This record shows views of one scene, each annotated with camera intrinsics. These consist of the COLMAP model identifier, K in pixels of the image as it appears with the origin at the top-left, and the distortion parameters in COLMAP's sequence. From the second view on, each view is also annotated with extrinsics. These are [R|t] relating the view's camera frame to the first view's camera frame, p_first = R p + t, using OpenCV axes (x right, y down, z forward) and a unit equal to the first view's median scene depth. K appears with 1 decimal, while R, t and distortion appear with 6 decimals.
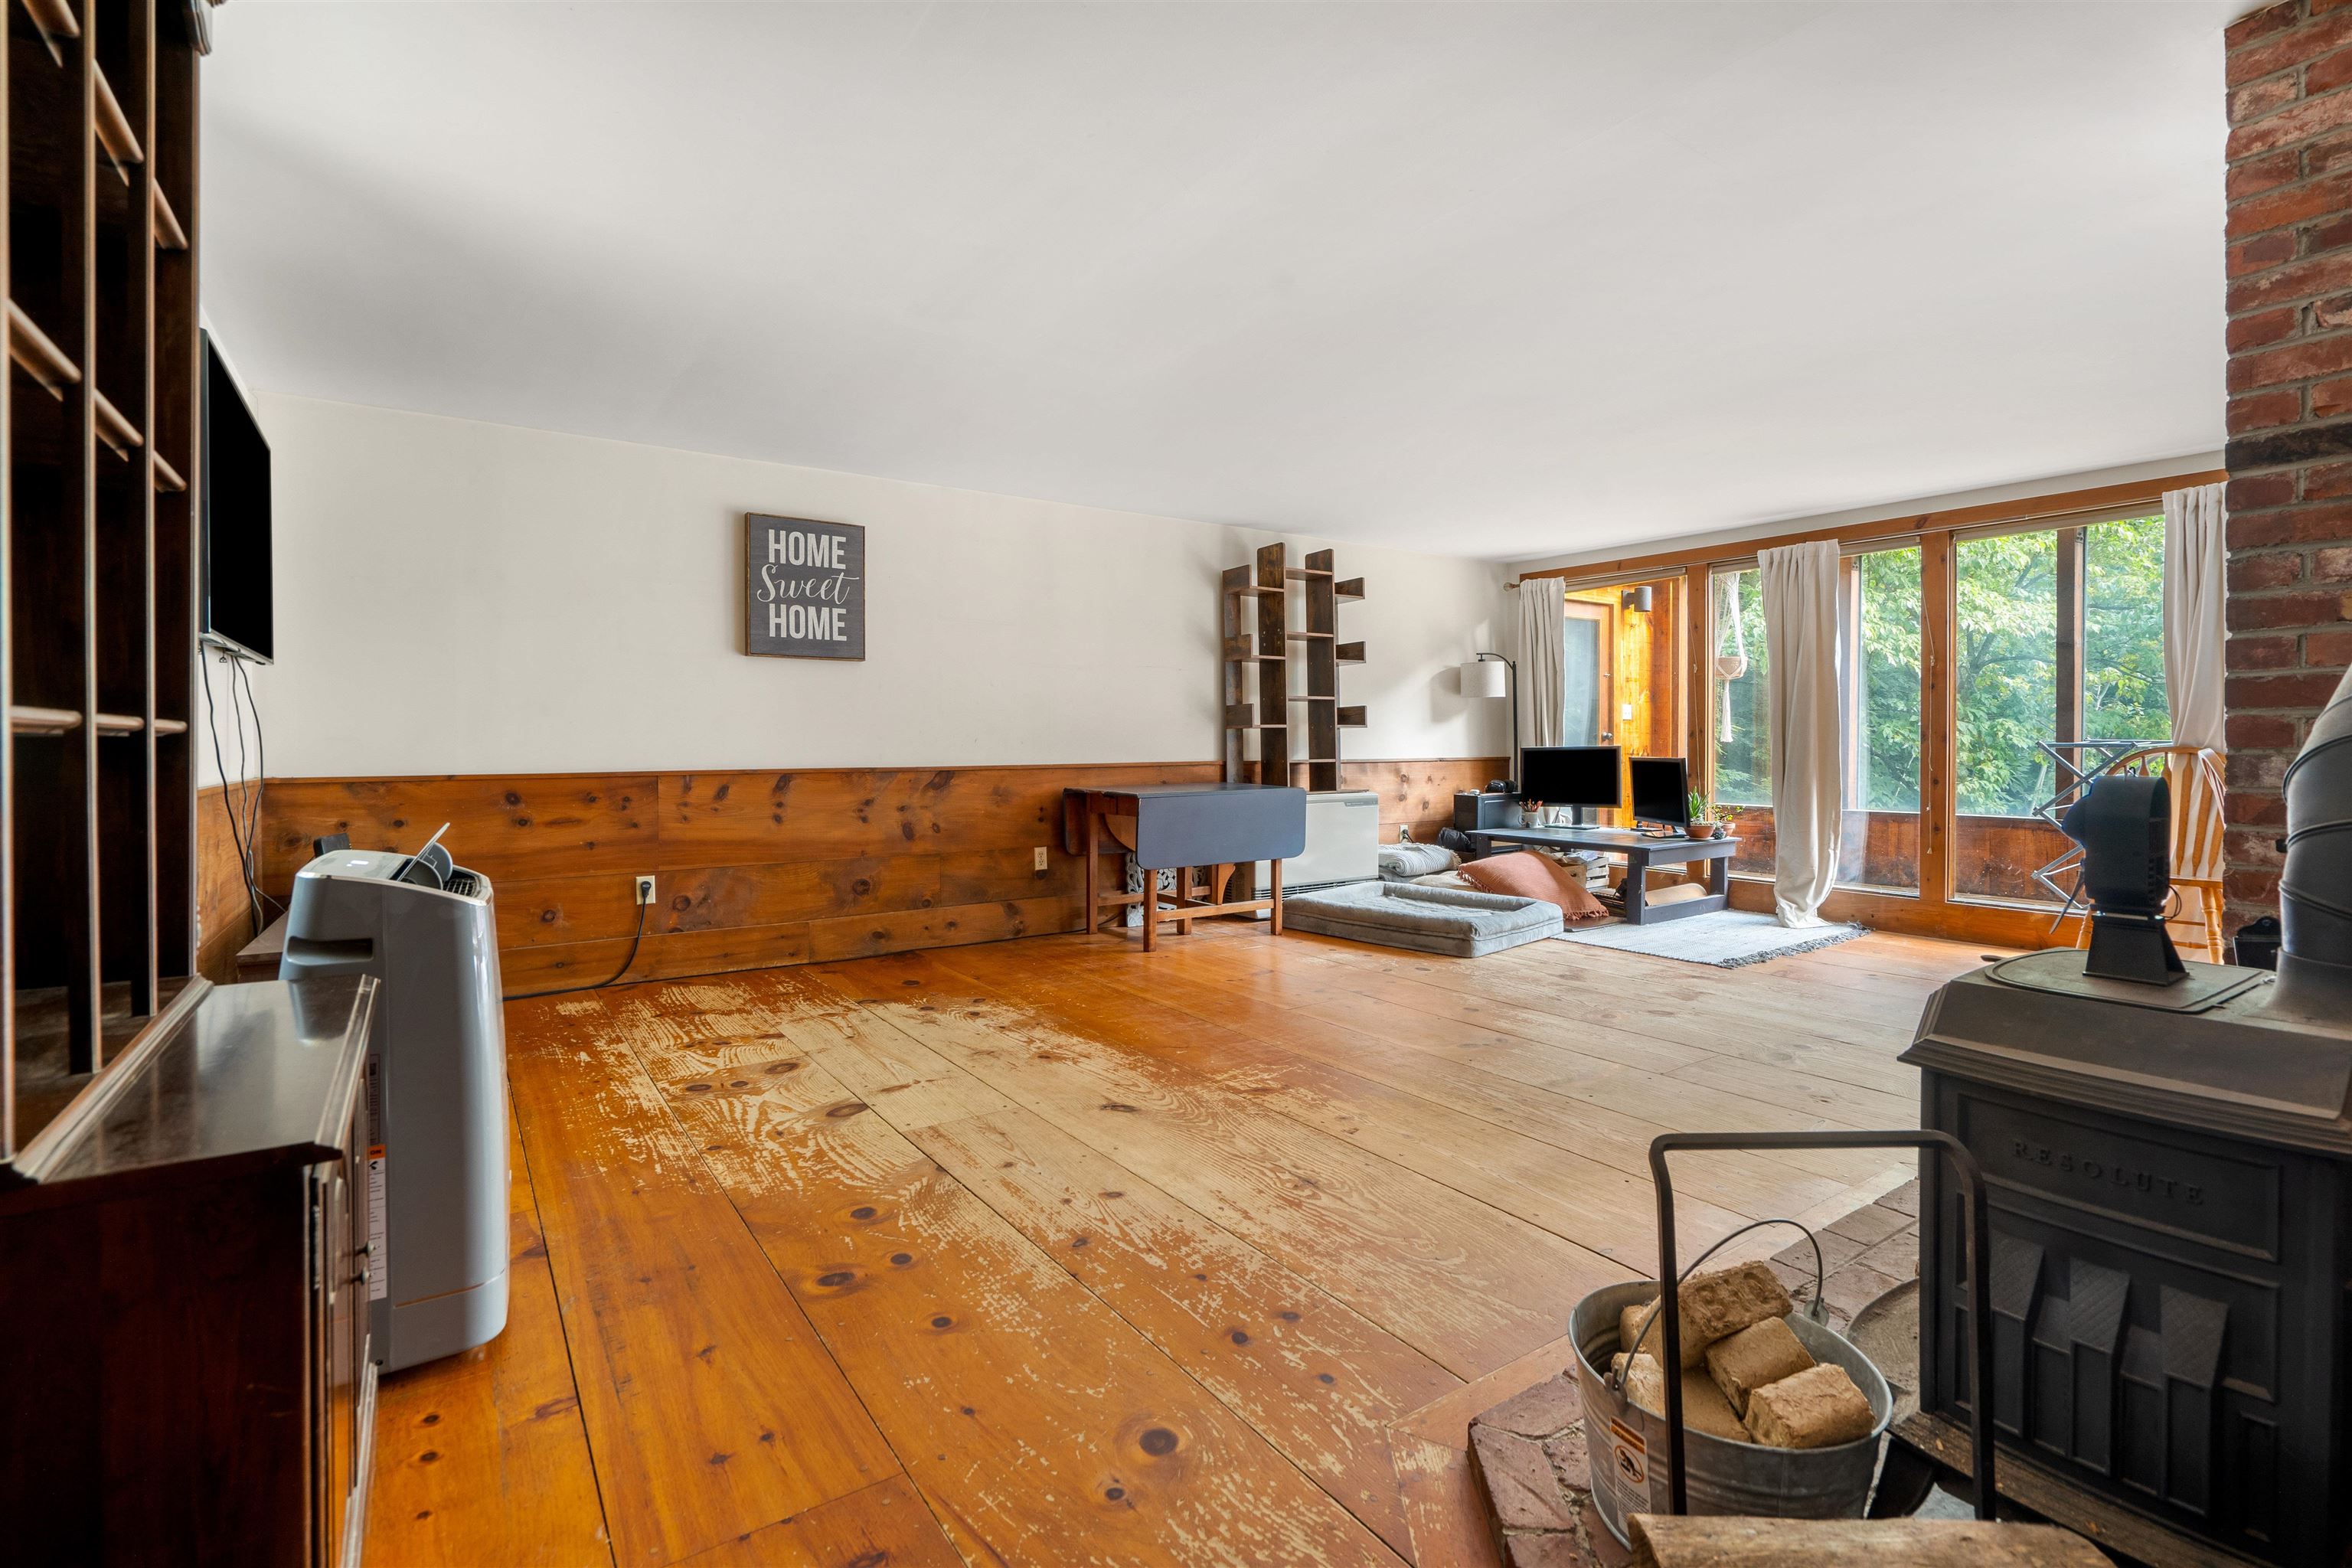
lens RADIAL K [[1079.4, 0, 1168.3], [0, 1079.4, 751.9], [0, 0, 1]] dist [-0.001886, 0.000854]
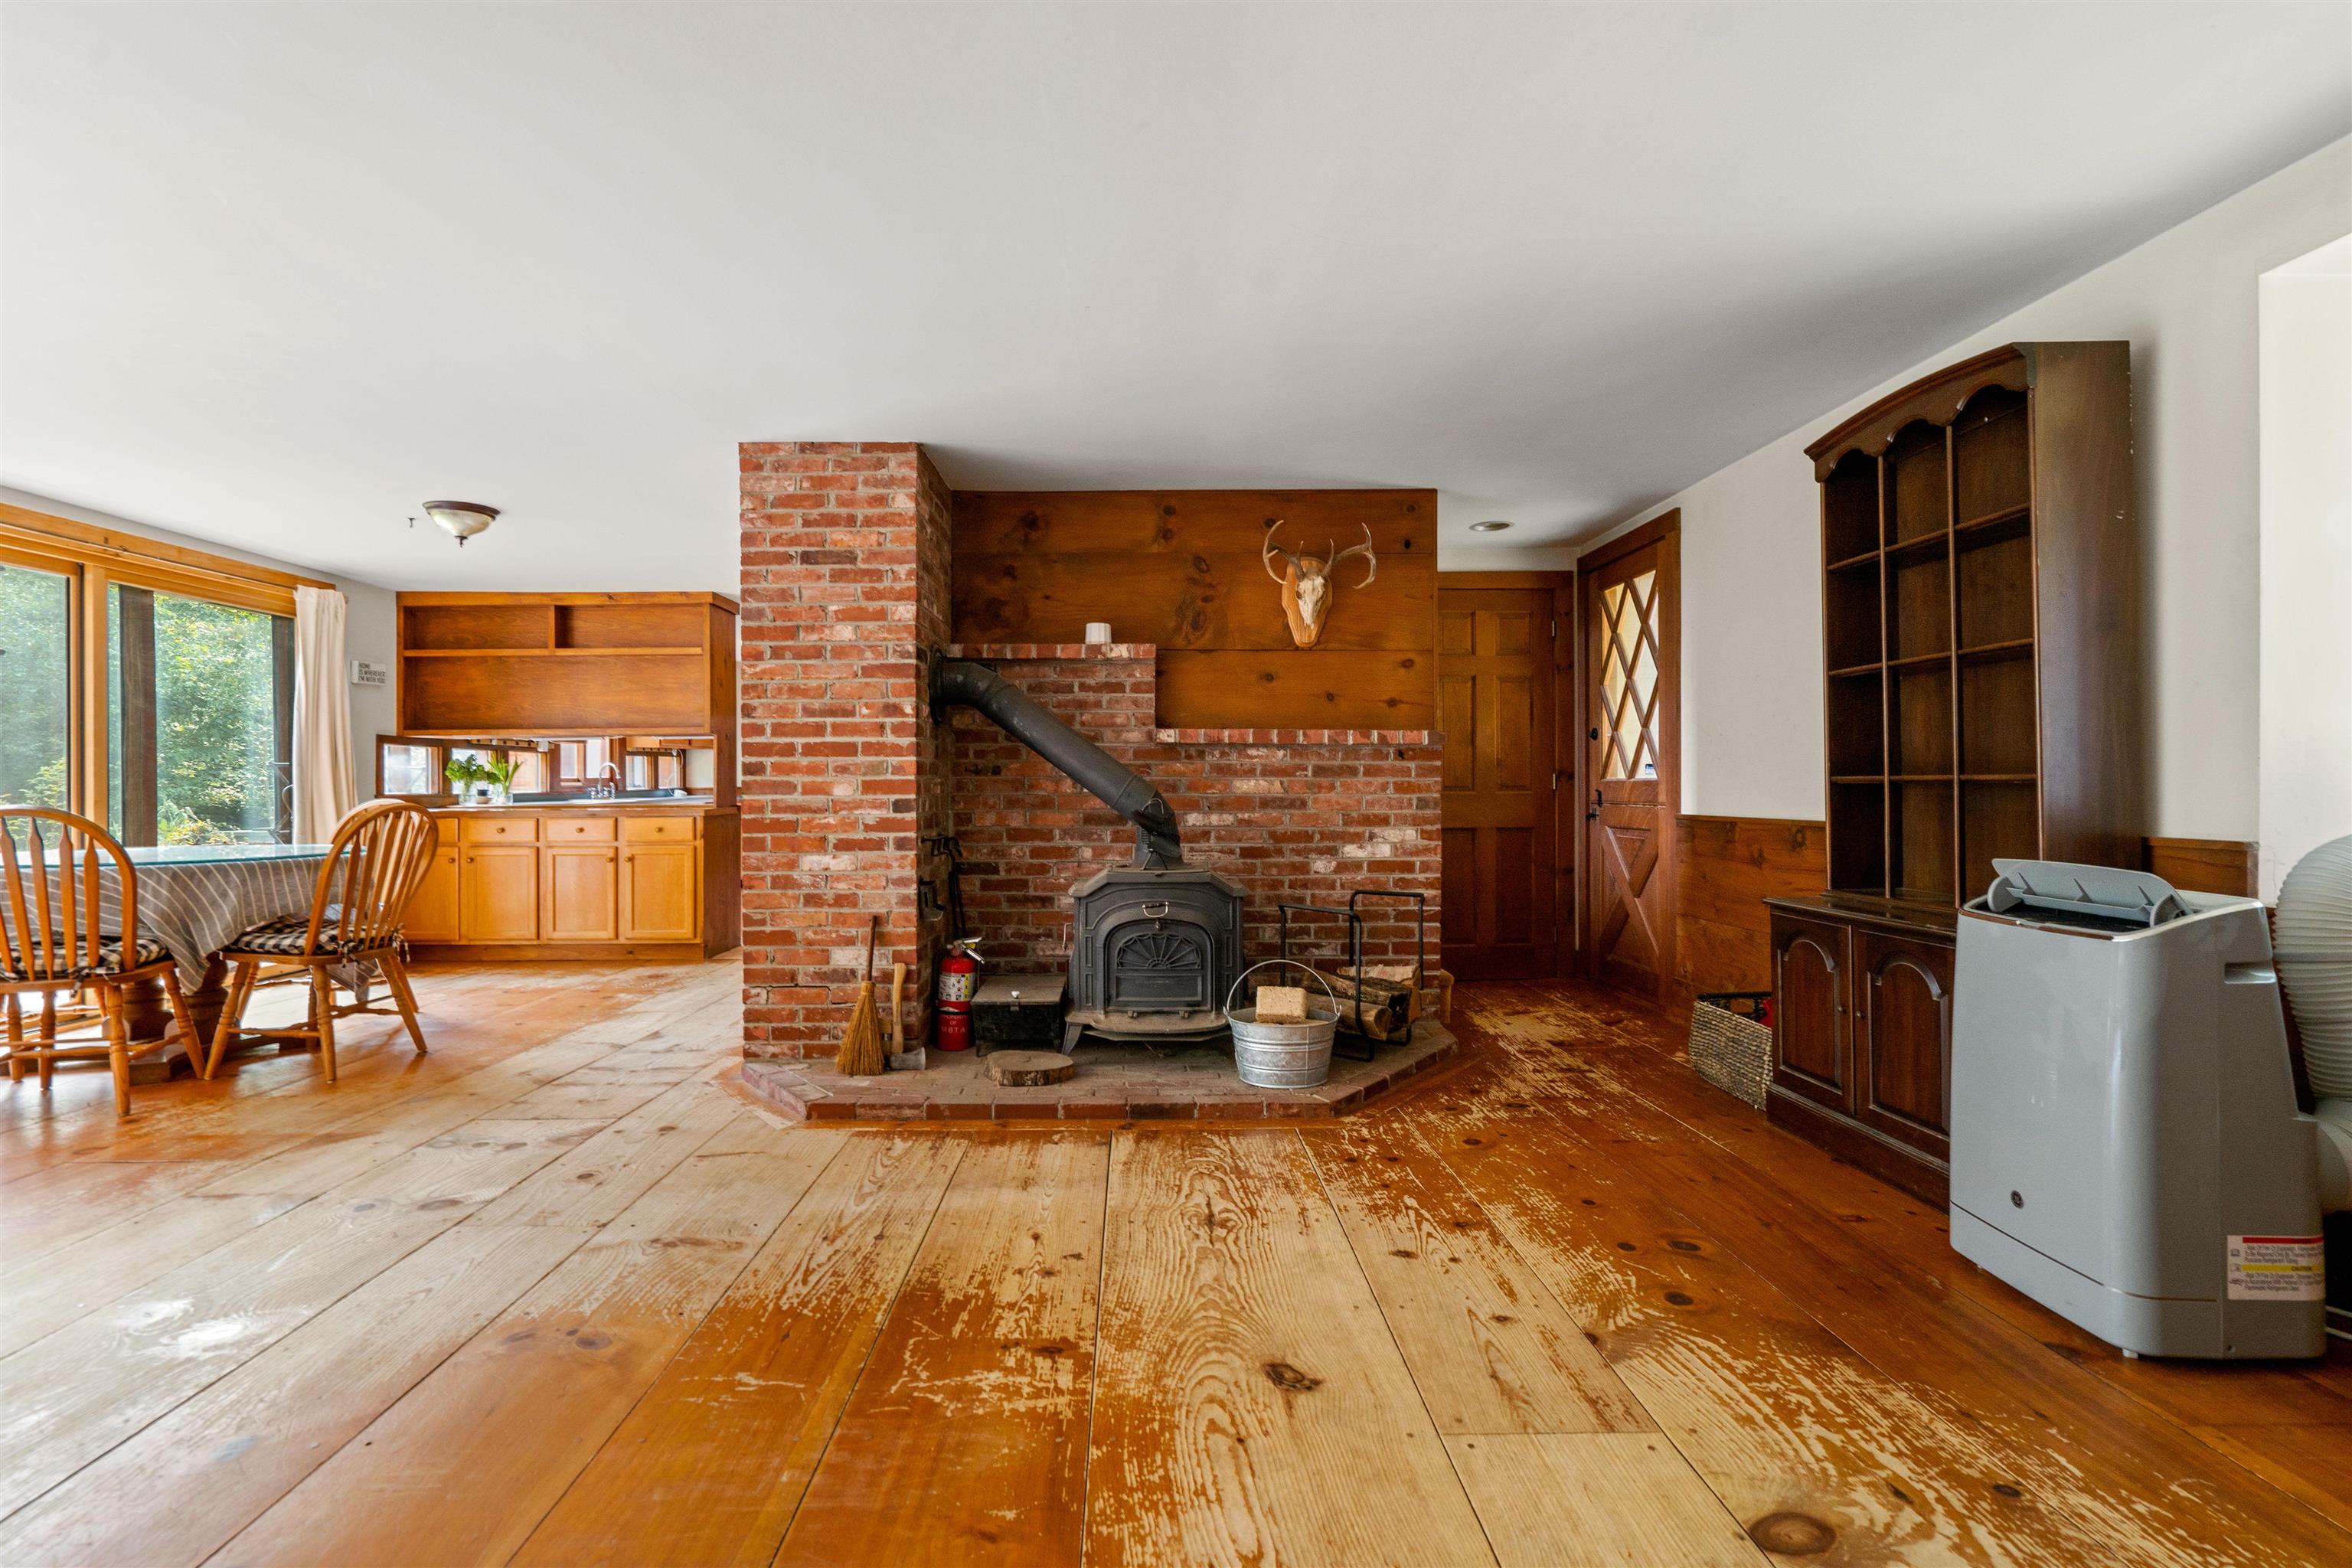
lens RADIAL K [[1098.9, 0, 1141.8], [0, 1098.9, 782.7], [0, 0, 1]] dist [-0.012813, 0.011172]
pose [[-0.830795, 0.007939, 0.556522, -0.366670], [0.012415, 0.999914, 0.004269, -0.020117], [-0.556440, 0.010456, -0.830822, 1.748126]]
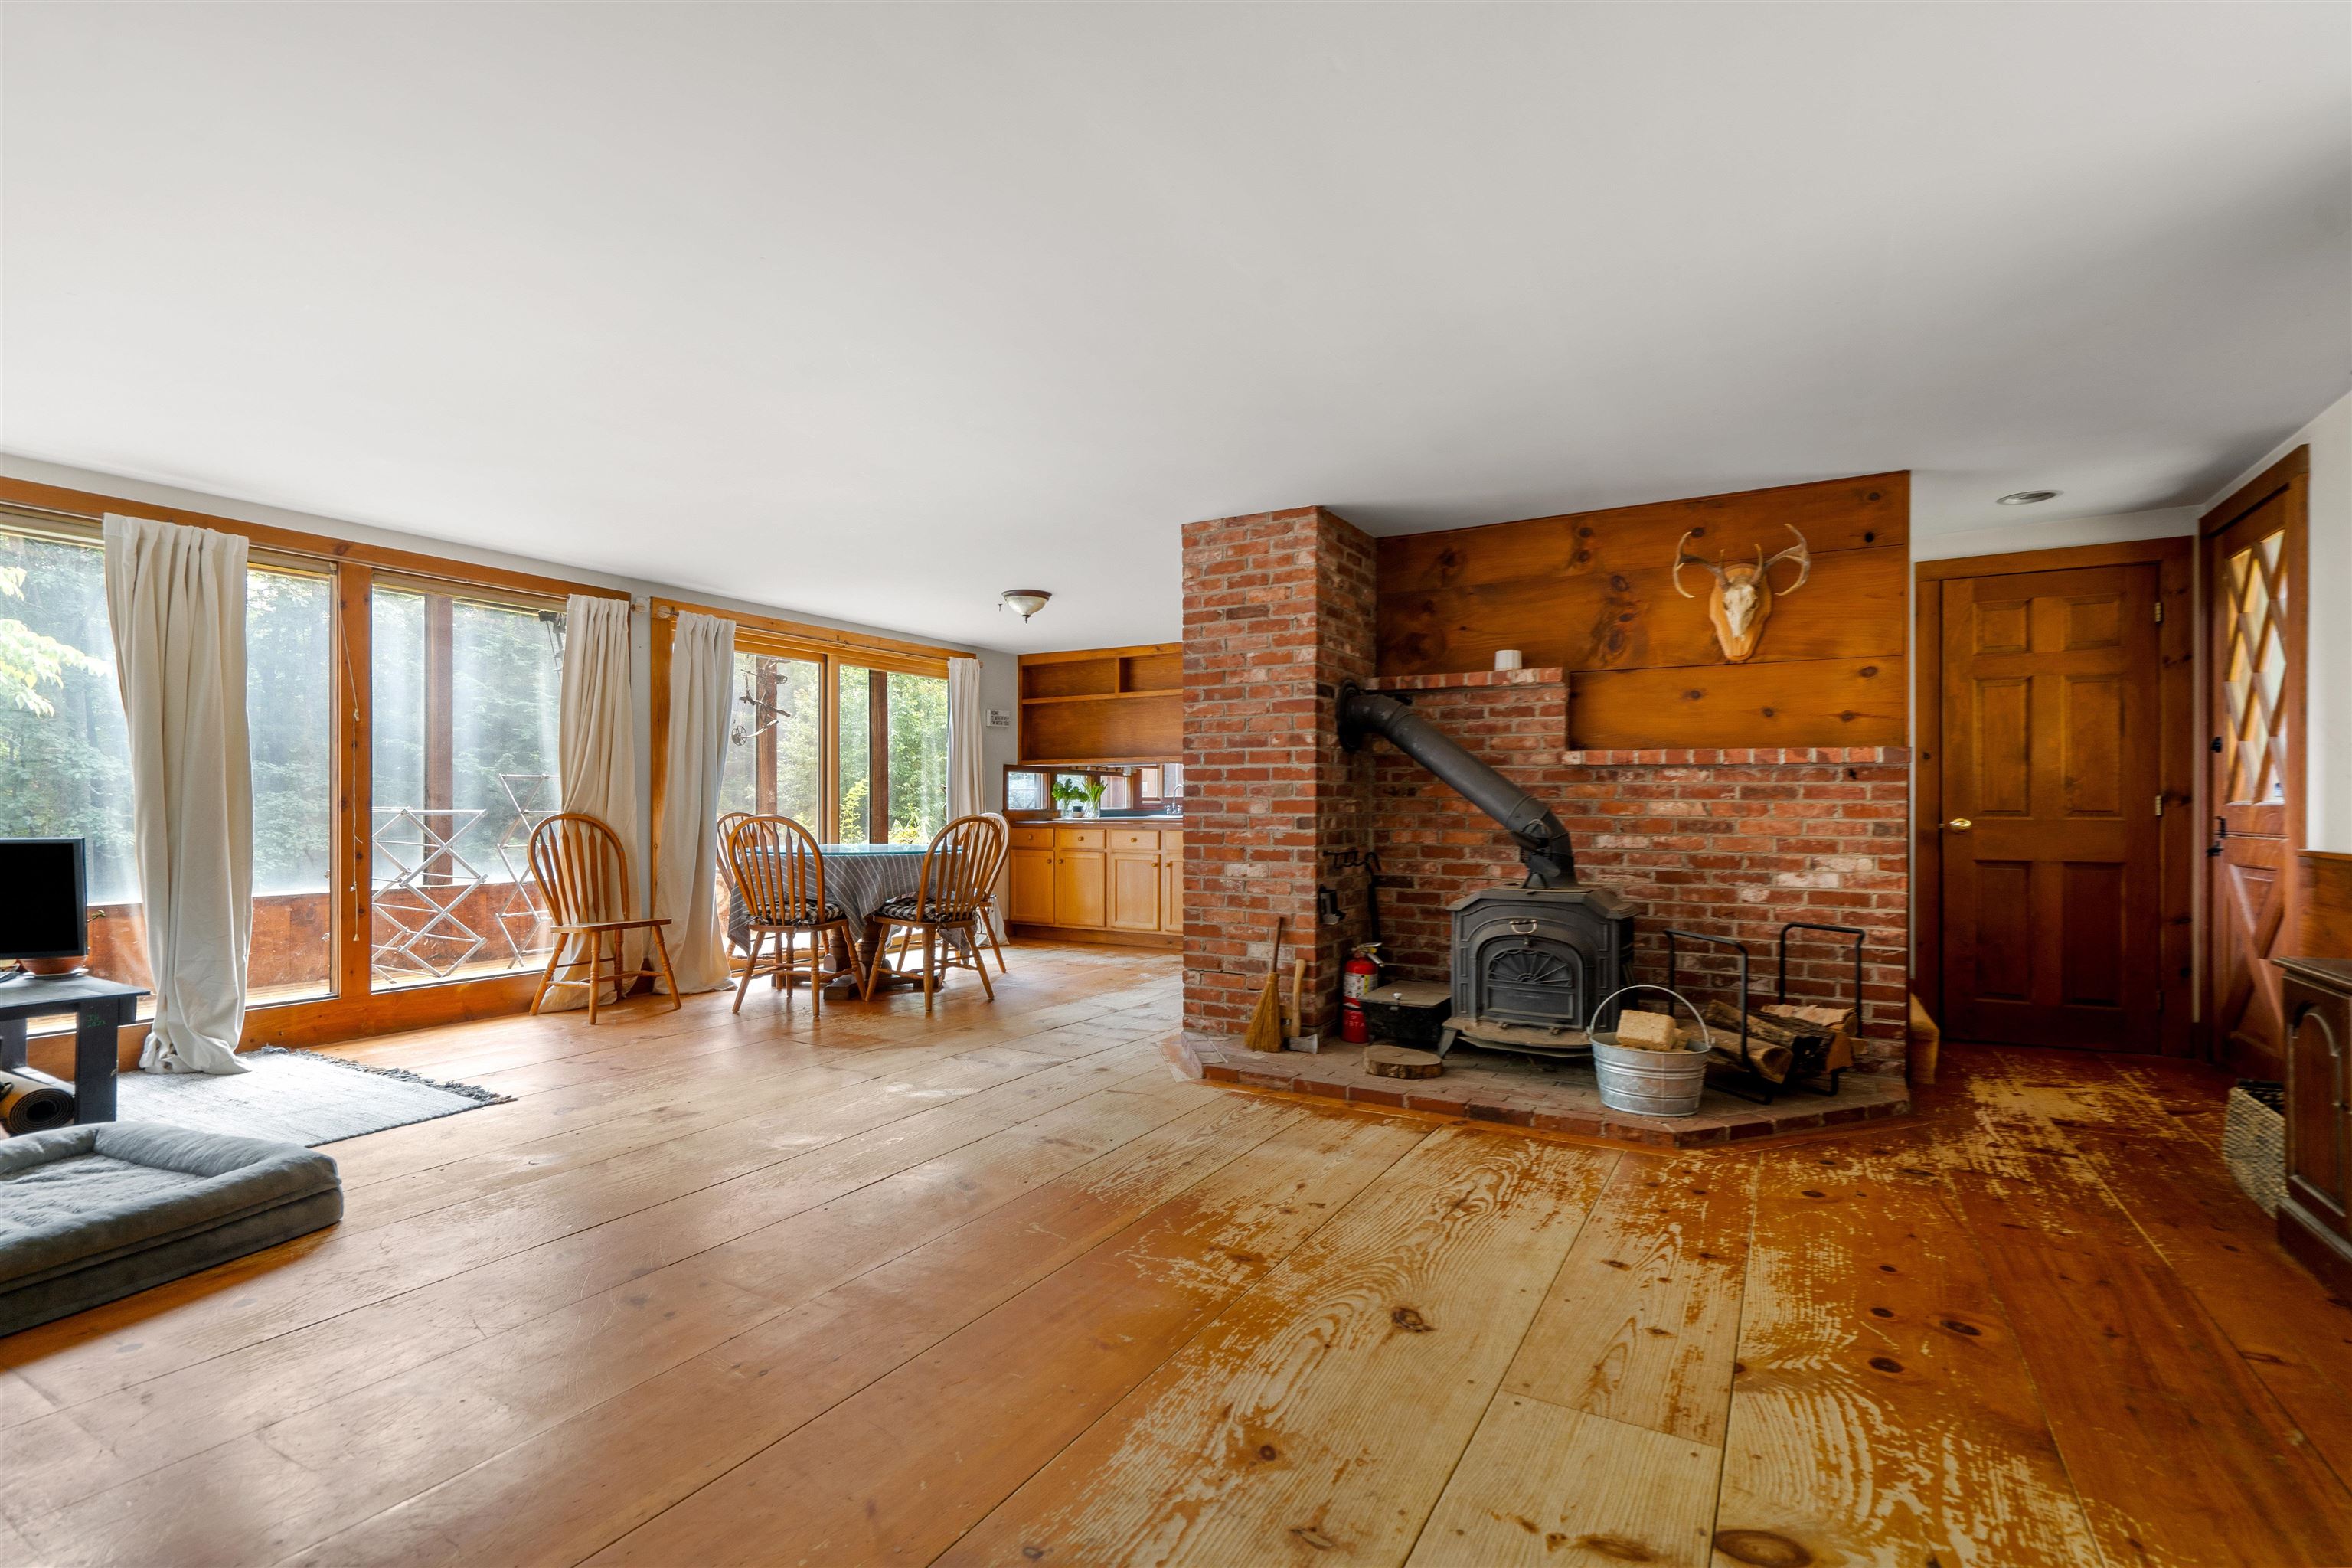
lens RADIAL K [[1091.2, 0, 1165.4], [0, 1091.2, 802.7], [0, 0, 1]] dist [-0.001714, 0.001378]
pose [[-0.429847, 0.004130, 0.902892, -0.705343], [0.007818, 0.999969, -0.000852, -0.018374], [-0.902868, 0.006692, -0.429866, 1.622687]]
